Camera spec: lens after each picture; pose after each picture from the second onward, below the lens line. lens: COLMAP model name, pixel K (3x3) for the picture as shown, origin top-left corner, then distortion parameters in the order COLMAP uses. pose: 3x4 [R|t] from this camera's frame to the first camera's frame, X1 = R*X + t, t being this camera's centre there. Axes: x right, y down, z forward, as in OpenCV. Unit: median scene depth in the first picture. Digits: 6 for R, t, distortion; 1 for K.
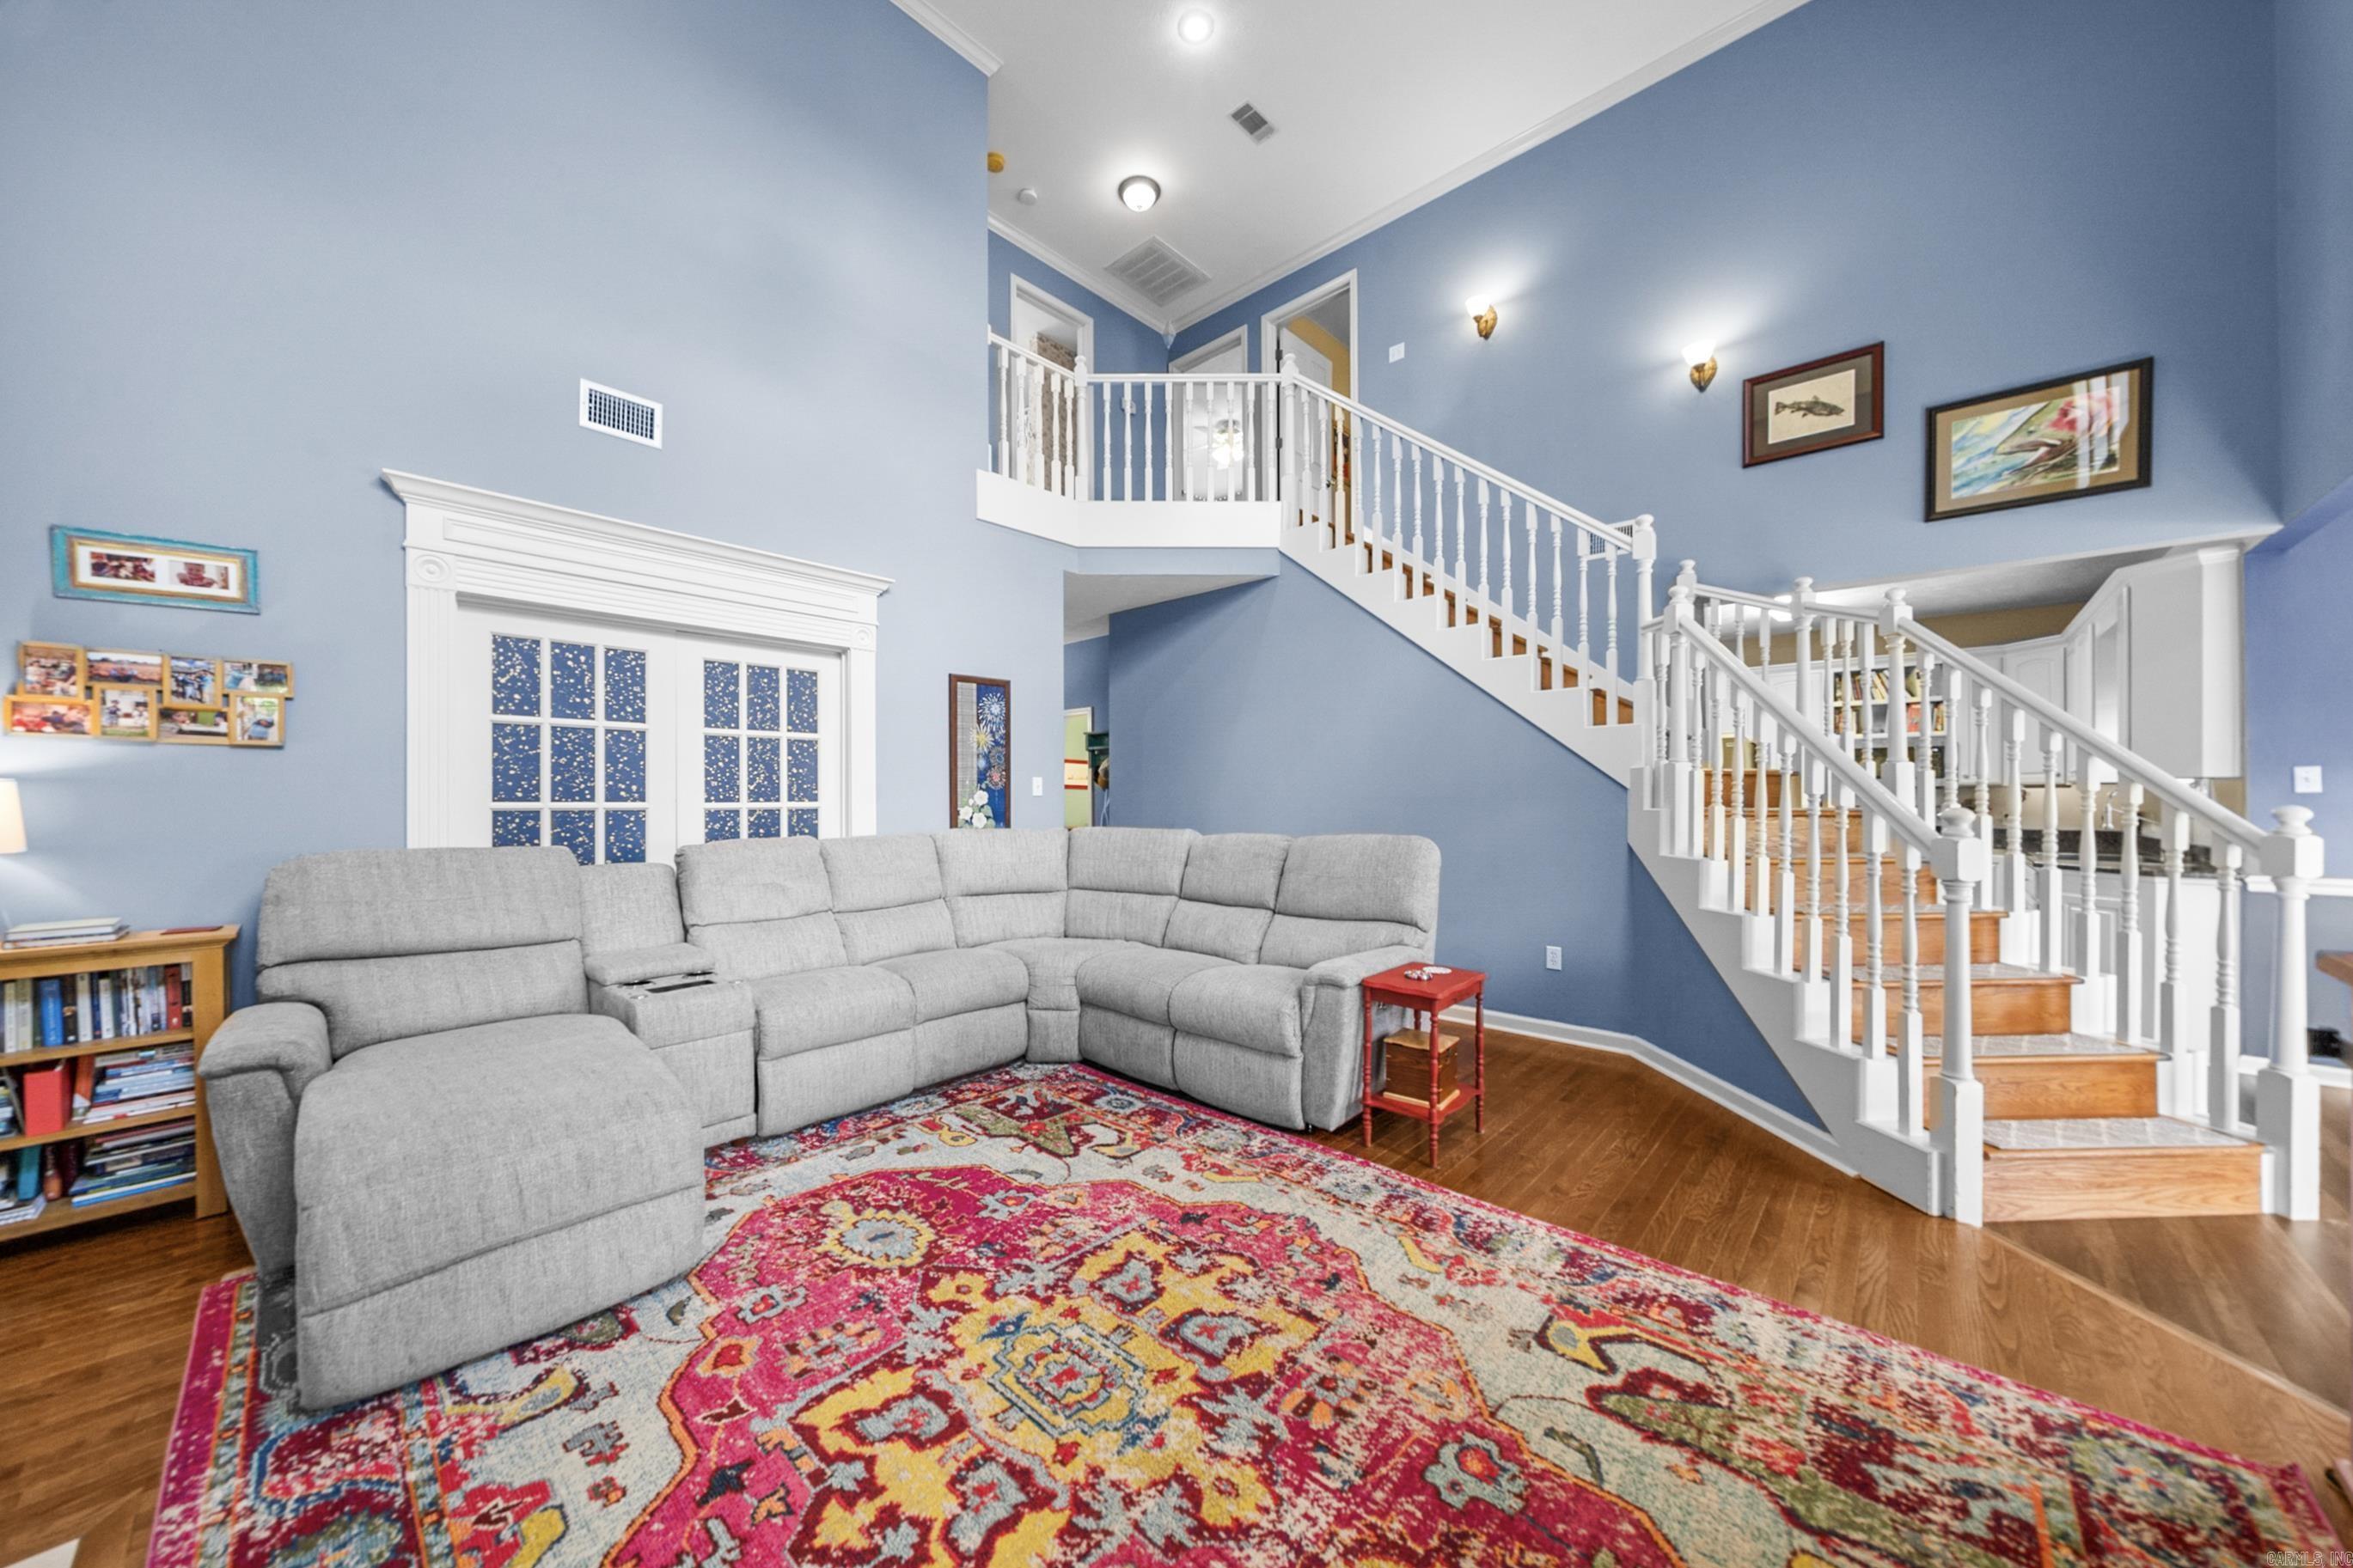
lens RADIAL K [[803.7, 0, 1151.6], [0, 803.7, 794.8], [0, 0, 1]] dist [-0.005772, -0.000083]
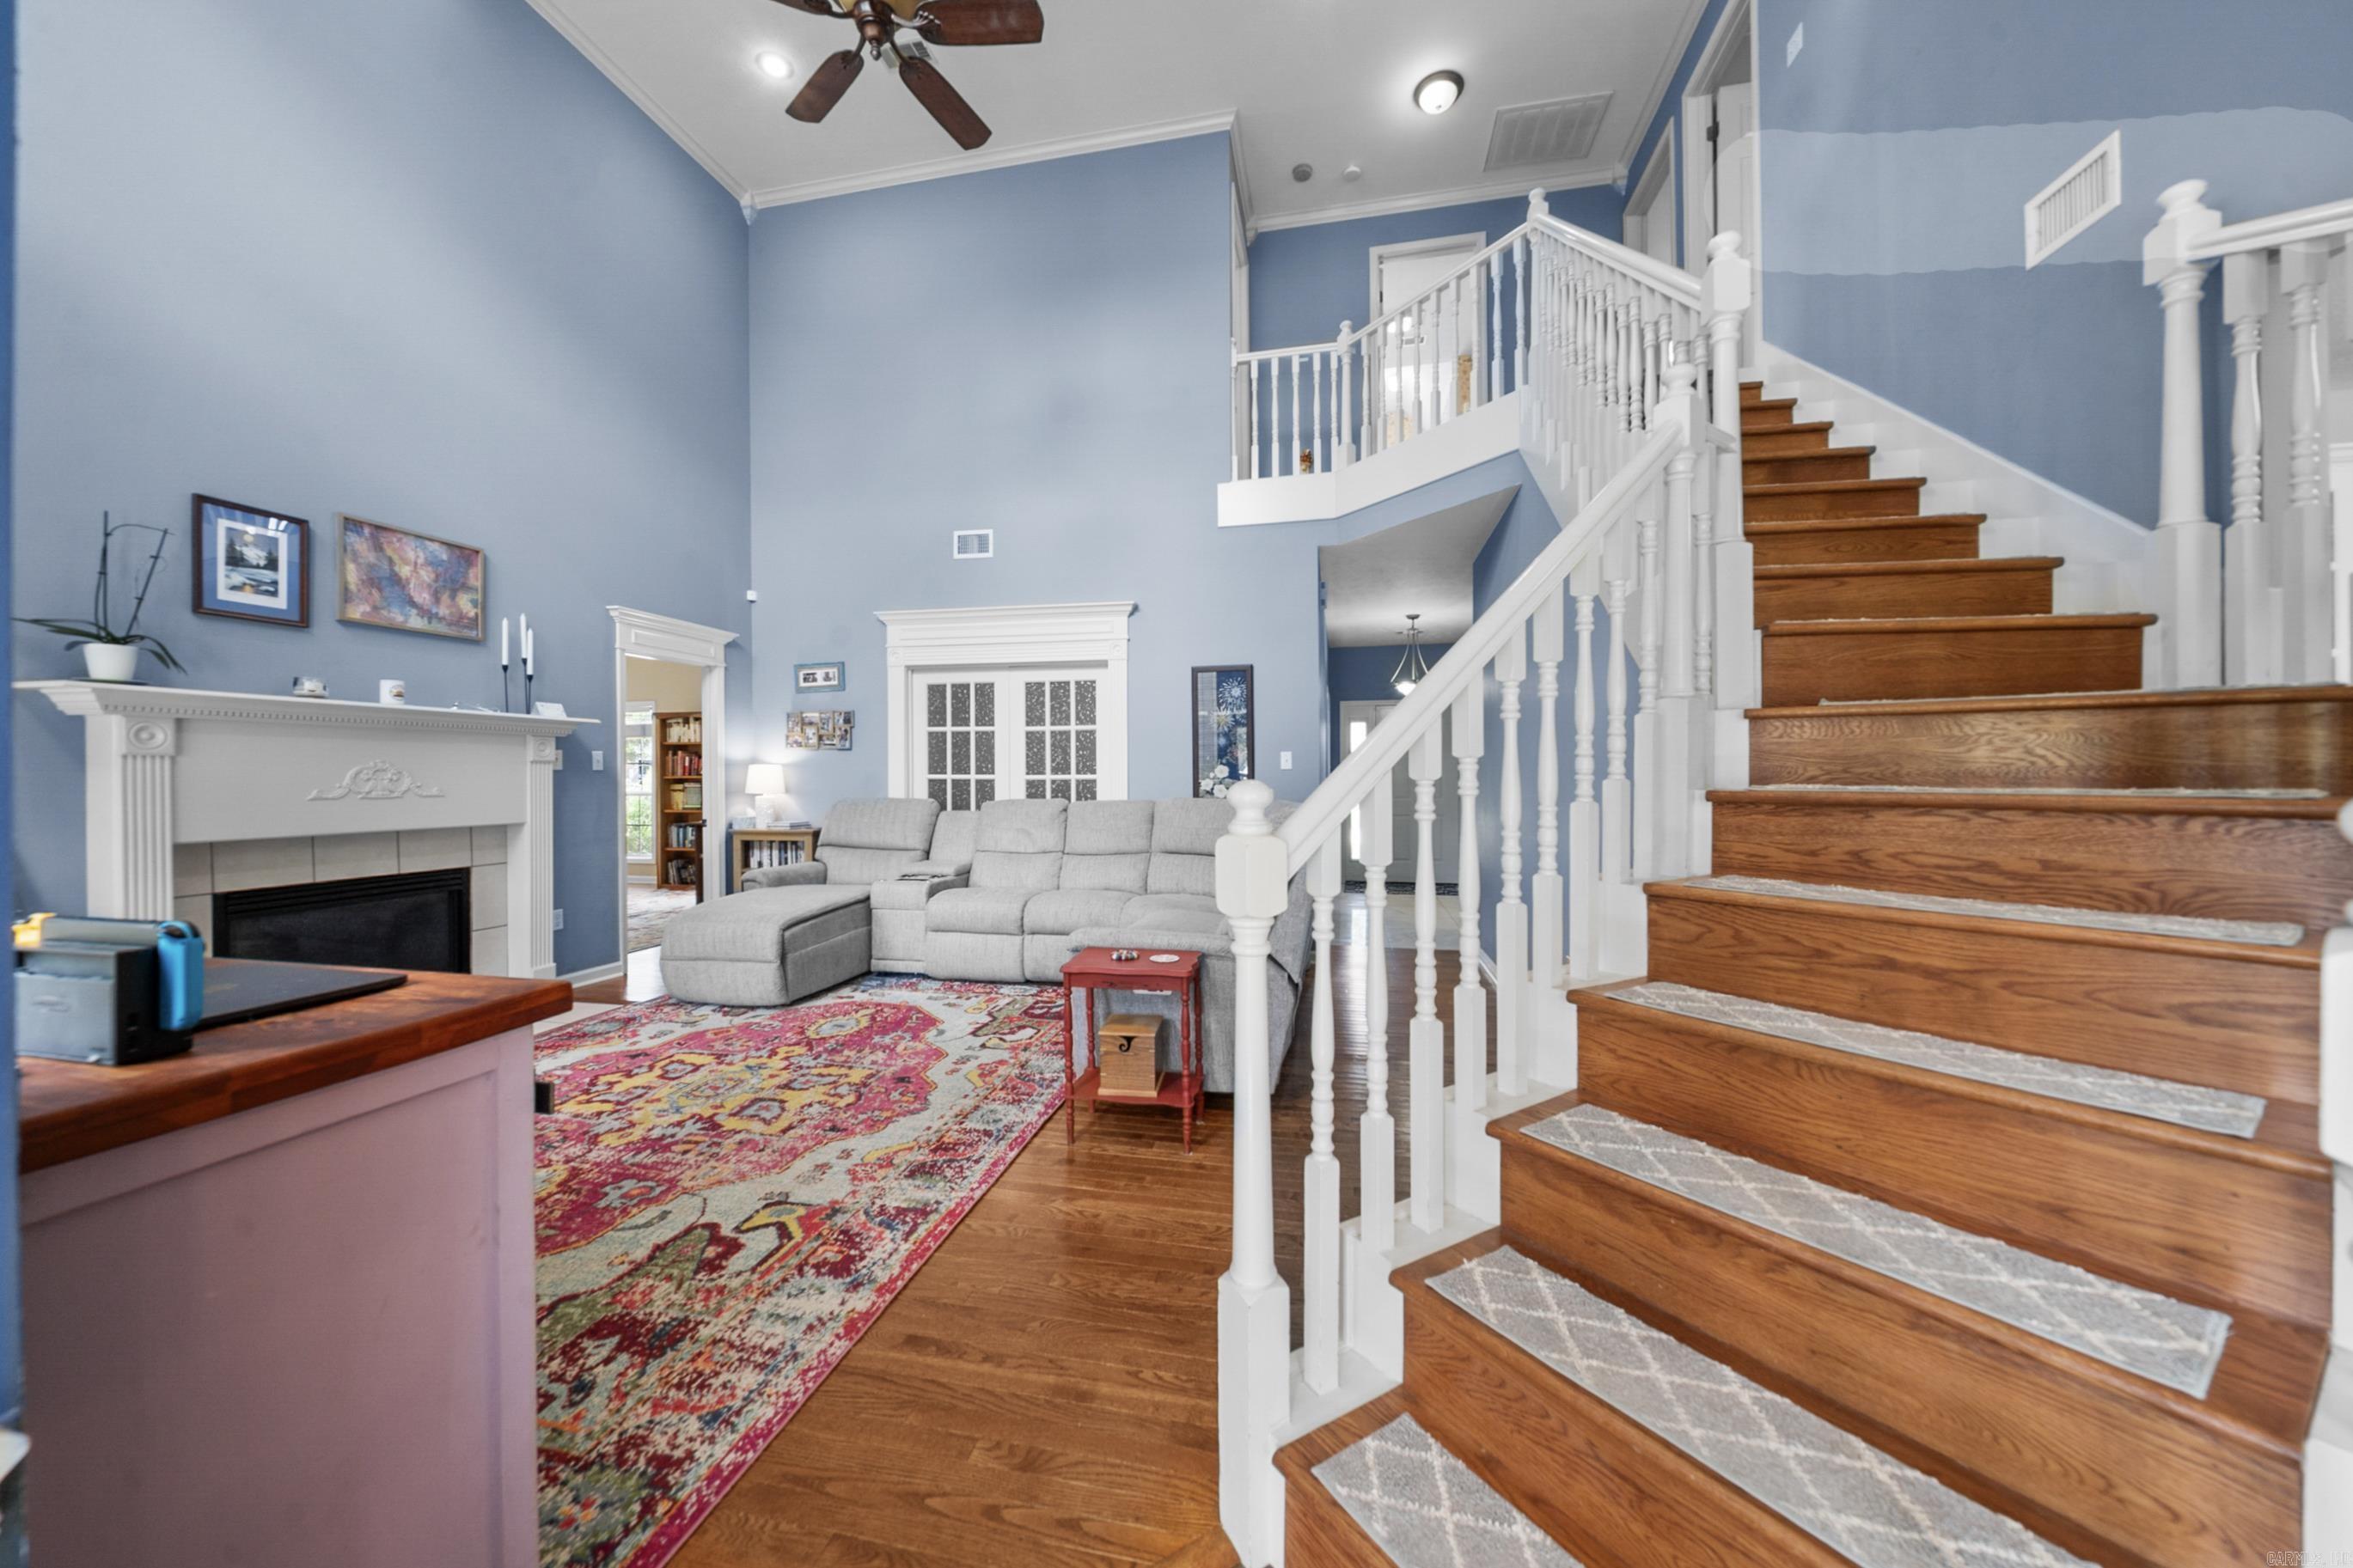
lens RADIAL K [[810.3, 0, 1169.5], [0, 810.3, 769.7], [0, 0, 1]] dist [-0.000819, -0.000101]
pose [[0.522846, -0.004490, -0.852416, 1.214367], [0.005423, 0.999983, -0.001941, 0.005469], [0.852410, -0.003607, 0.522861, 0.555145]]
